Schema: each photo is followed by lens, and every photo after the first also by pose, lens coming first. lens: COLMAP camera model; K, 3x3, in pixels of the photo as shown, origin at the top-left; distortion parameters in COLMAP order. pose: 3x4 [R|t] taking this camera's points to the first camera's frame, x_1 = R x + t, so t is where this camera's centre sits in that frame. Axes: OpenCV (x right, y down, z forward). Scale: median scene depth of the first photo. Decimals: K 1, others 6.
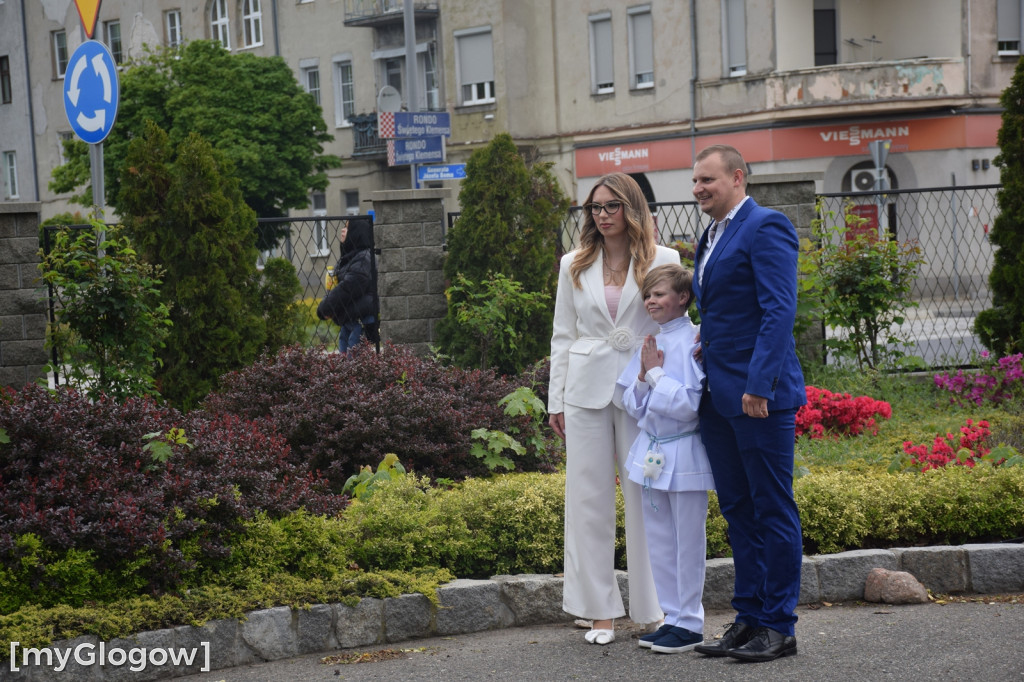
lens RADIAL K [[2101.4, 0, 514.6], [0, 2101.4, 369.6], [0, 0, 1]] dist [0.395943, 2.191817]
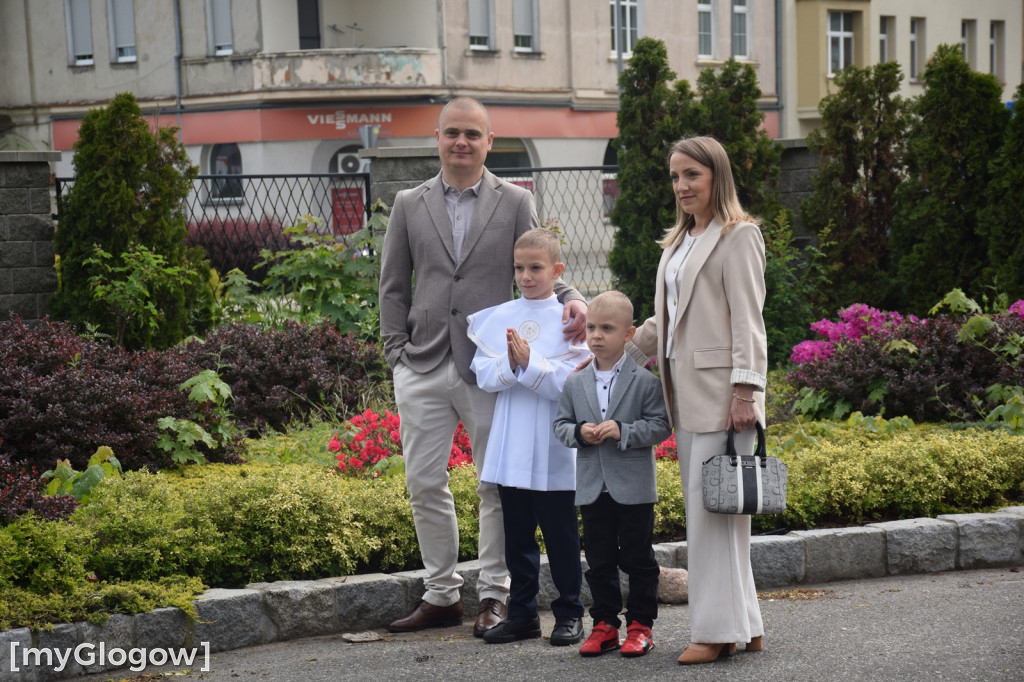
lens RADIAL K [[2021.7, 0, 359.2], [0, 2021.7, 379.6], [0, 0, 1]] dist [0.518274, 0.200682]
pose [[0.977877, -0.000427, 0.209181, -0.093815], [-0.003044, 0.999863, 0.016271, -0.001690], [-0.209160, -0.016548, 0.977742, 0.099121]]
